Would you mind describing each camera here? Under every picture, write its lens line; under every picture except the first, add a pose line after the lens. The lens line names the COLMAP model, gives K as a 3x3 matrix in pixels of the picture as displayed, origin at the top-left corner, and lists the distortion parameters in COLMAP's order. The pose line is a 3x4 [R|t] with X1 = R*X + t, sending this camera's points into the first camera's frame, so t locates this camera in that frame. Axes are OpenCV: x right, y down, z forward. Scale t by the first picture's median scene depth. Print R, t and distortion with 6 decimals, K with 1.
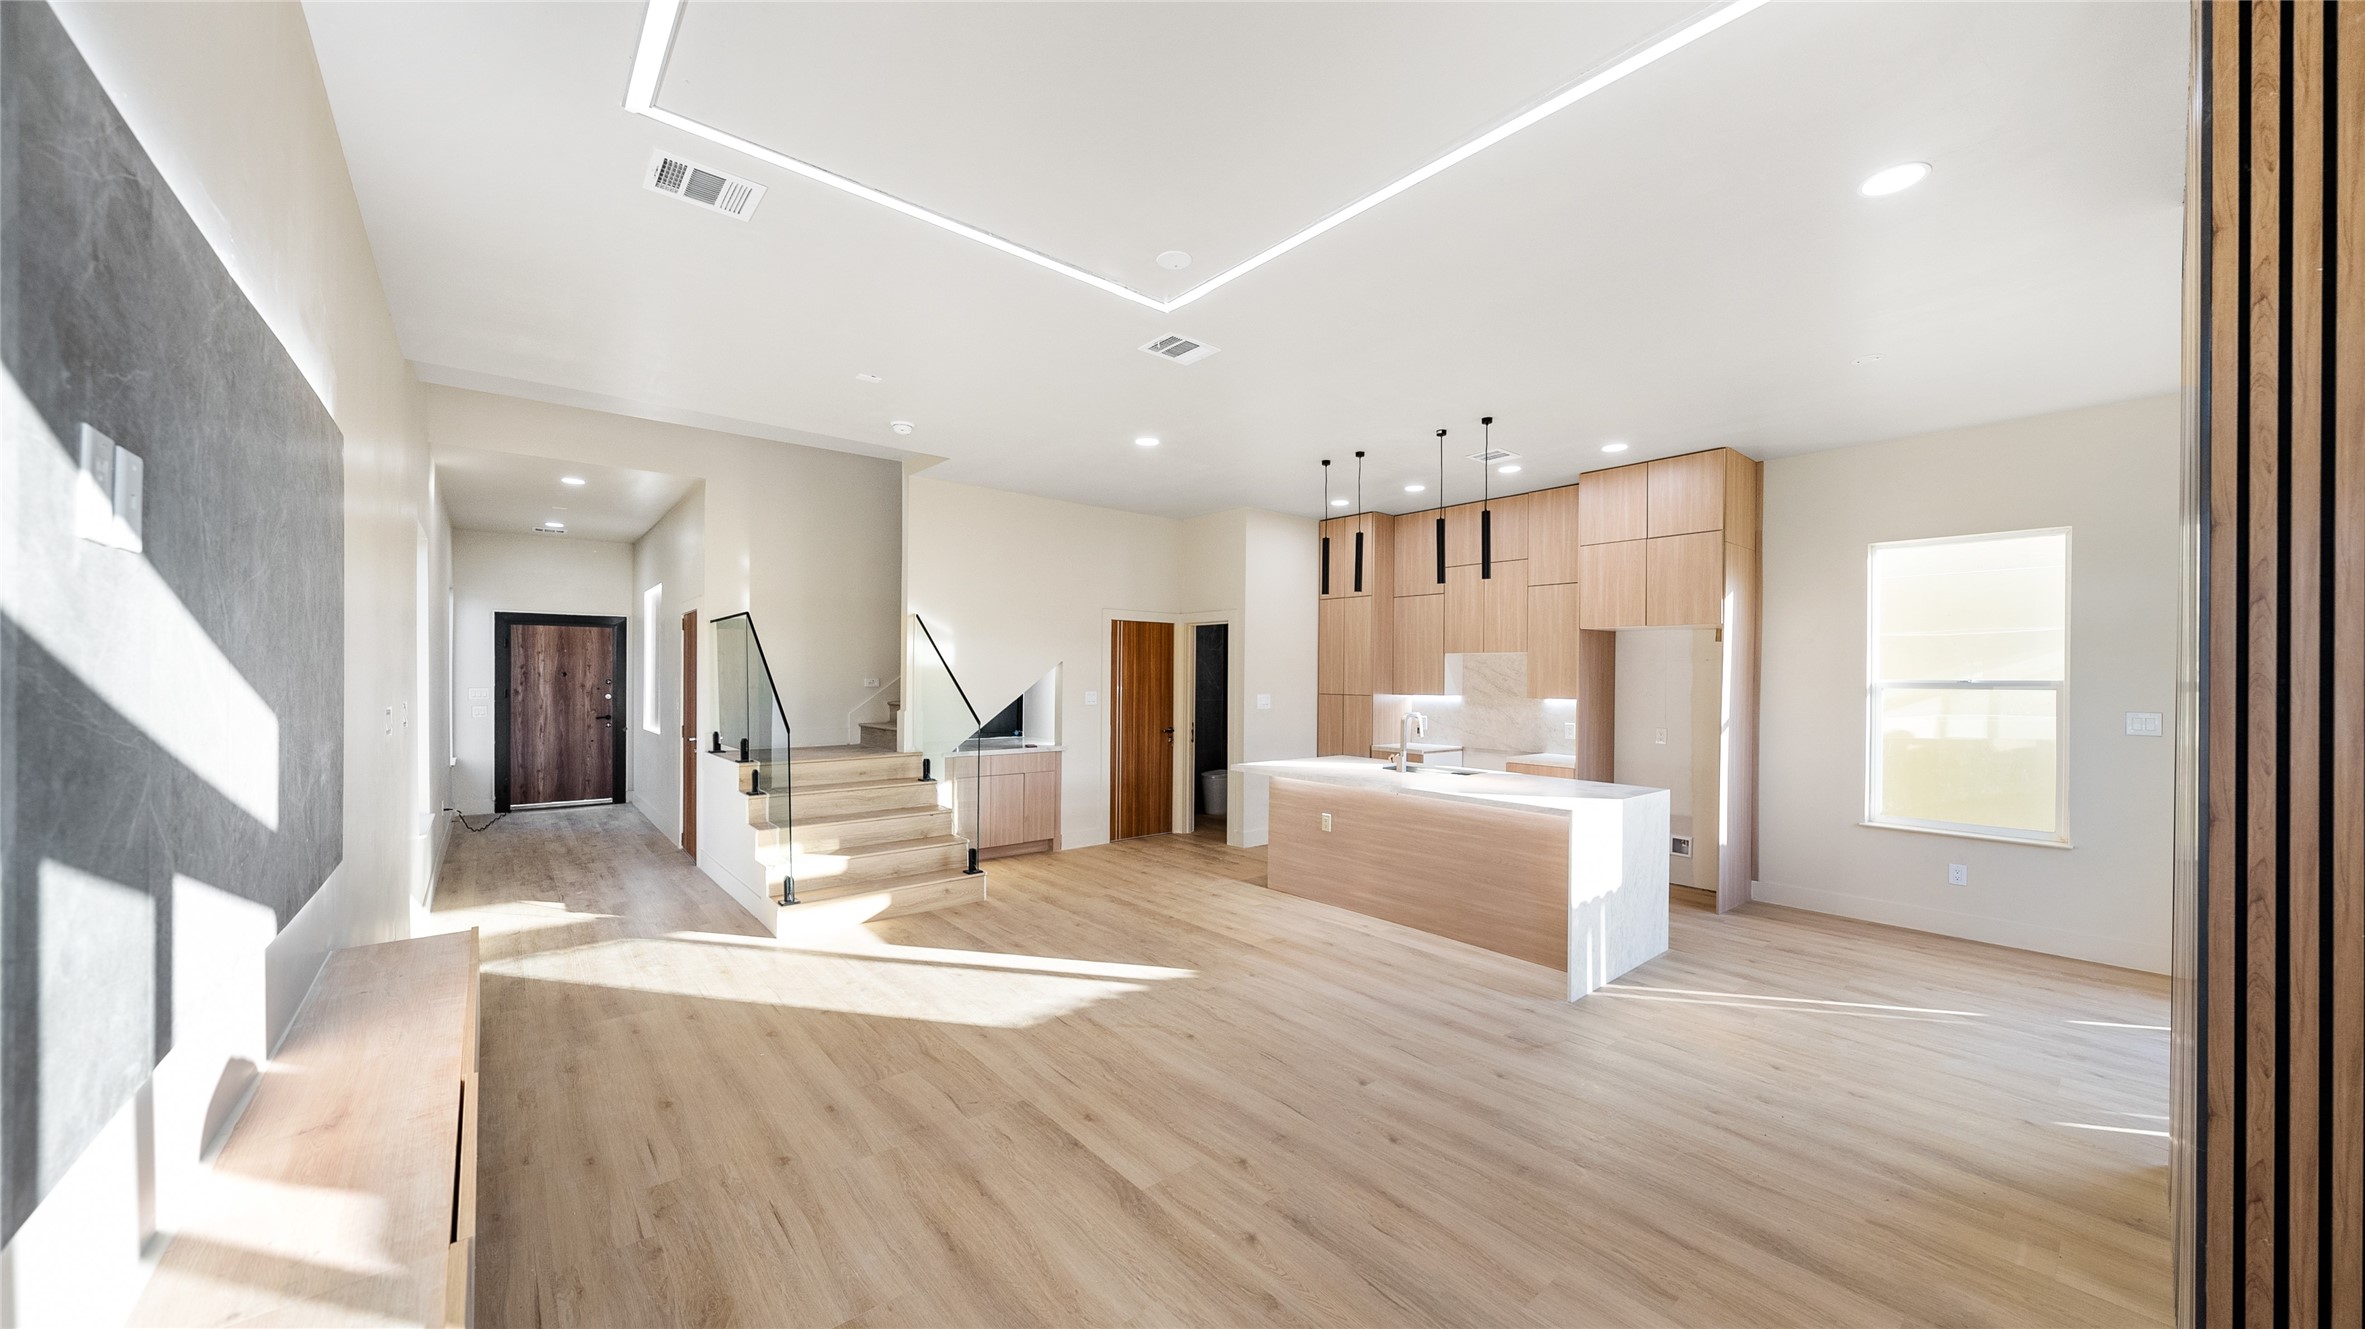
lens RADIAL K [[824.7, 0, 1188.4], [0, 824.7, 685.0], [0, 0, 1]] dist [0.000580, 0.000062]
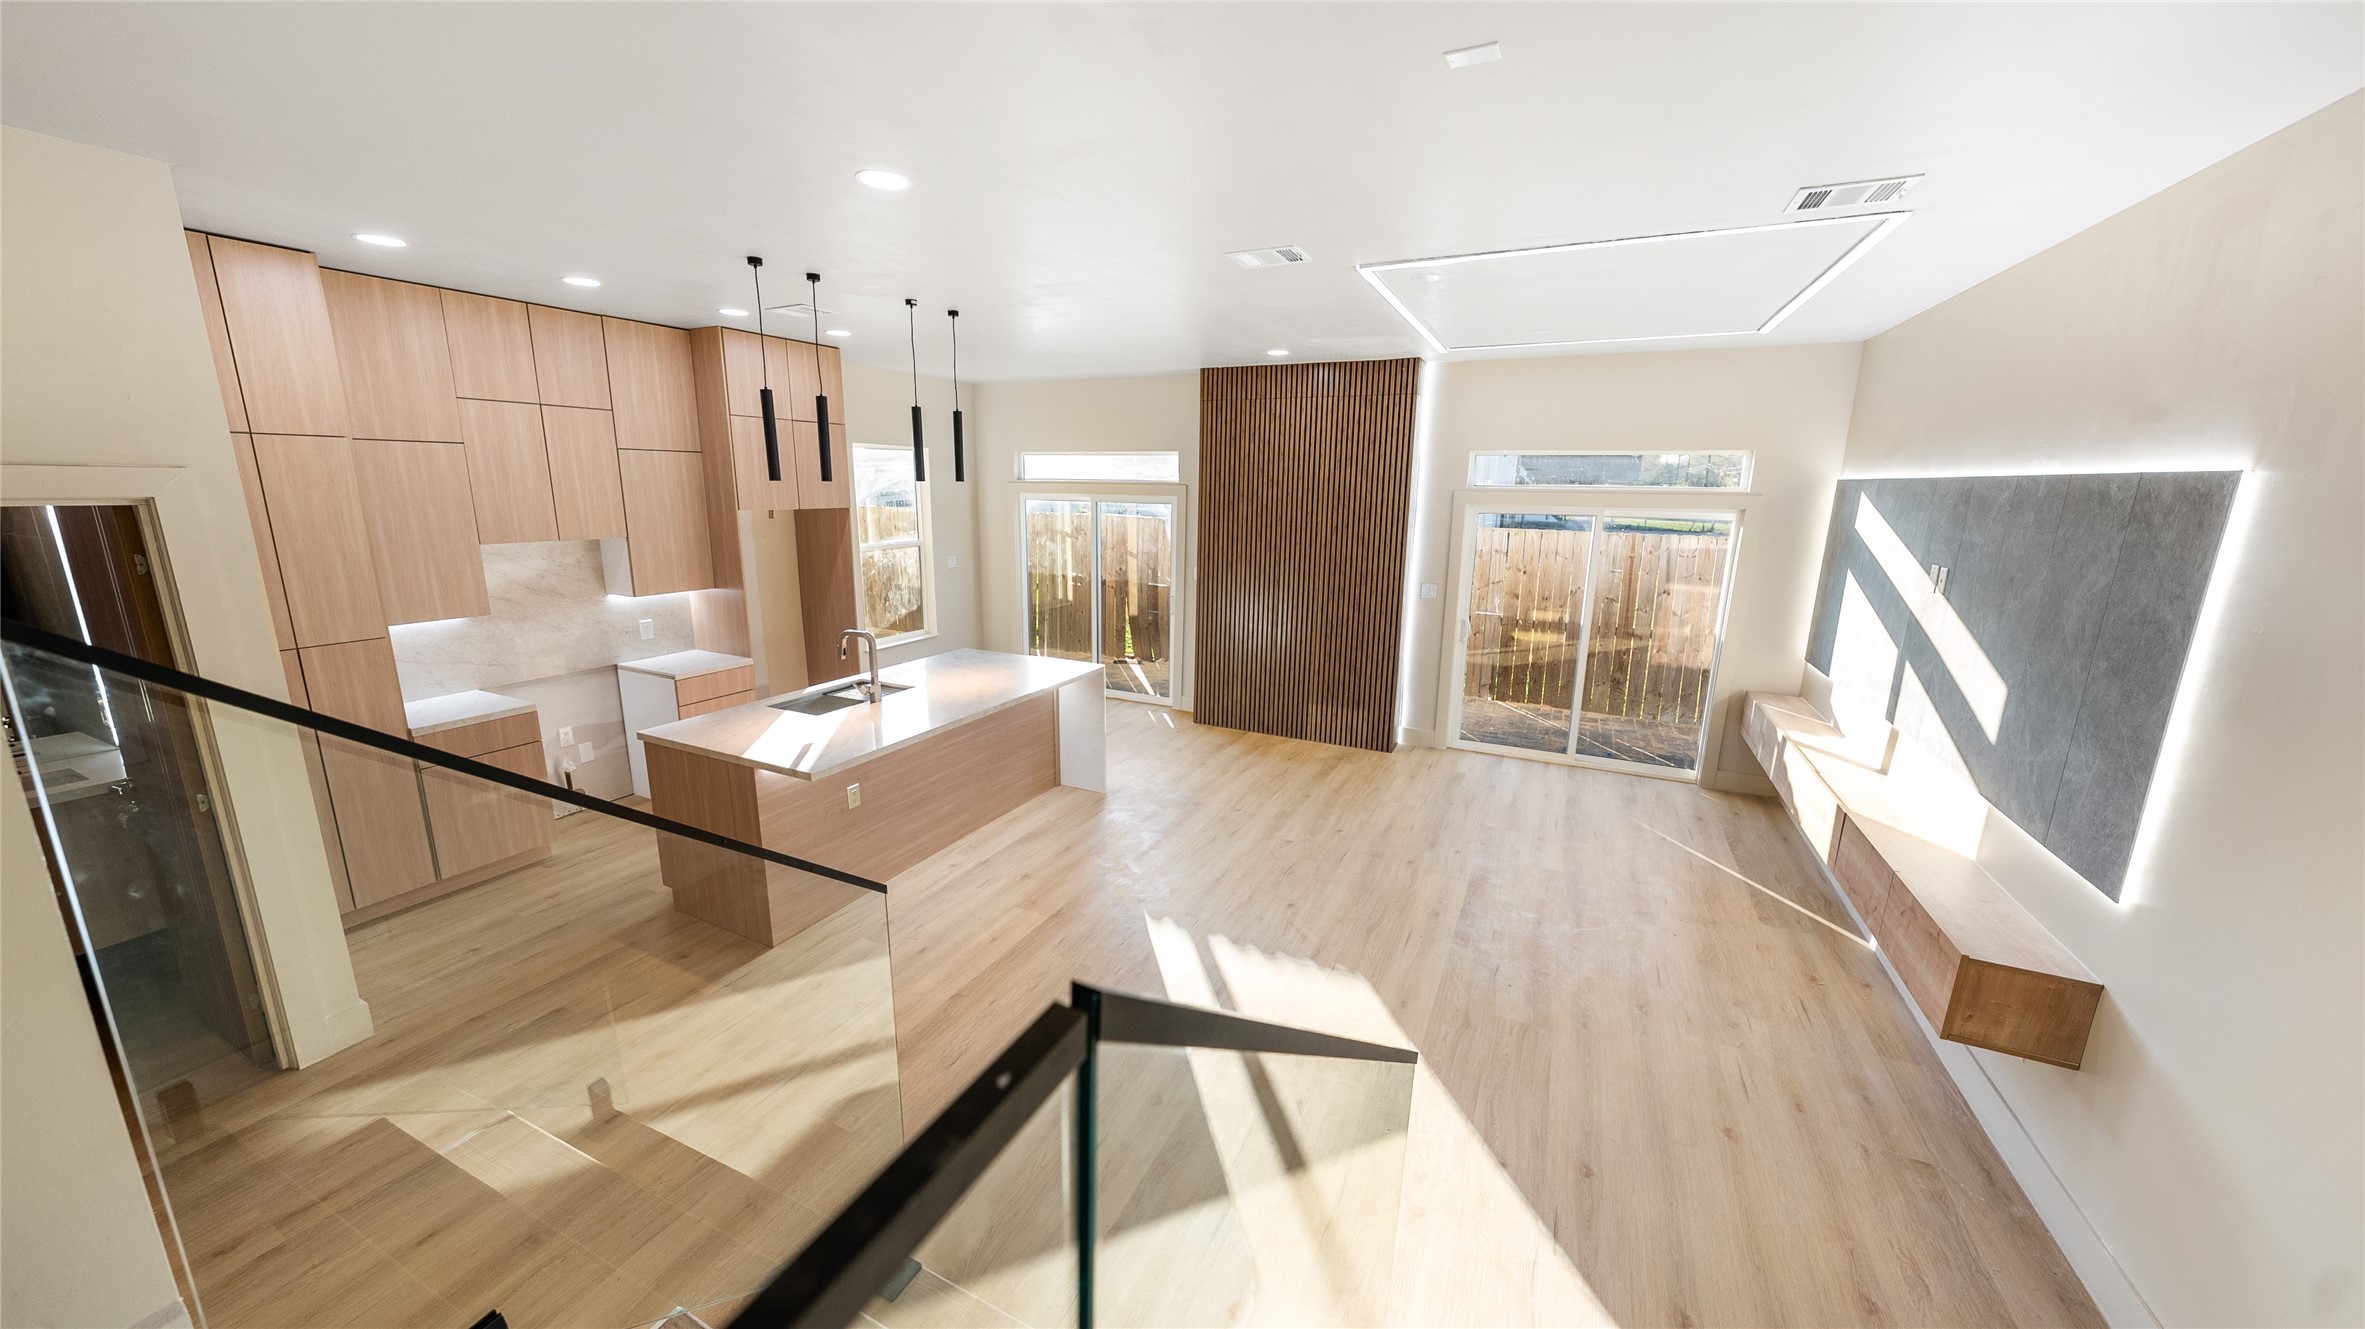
lens RADIAL K [[827.5, 0, 1190.4], [0, 827.5, 660.4], [0, 0, 1]] dist [-0.026781, 0.007370]
pose [[-0.421155, -0.200326, 0.884589, -0.713049], [-0.003217, 0.975627, 0.219411, -0.136315], [-0.906983, 0.089560, -0.411535, 1.240025]]
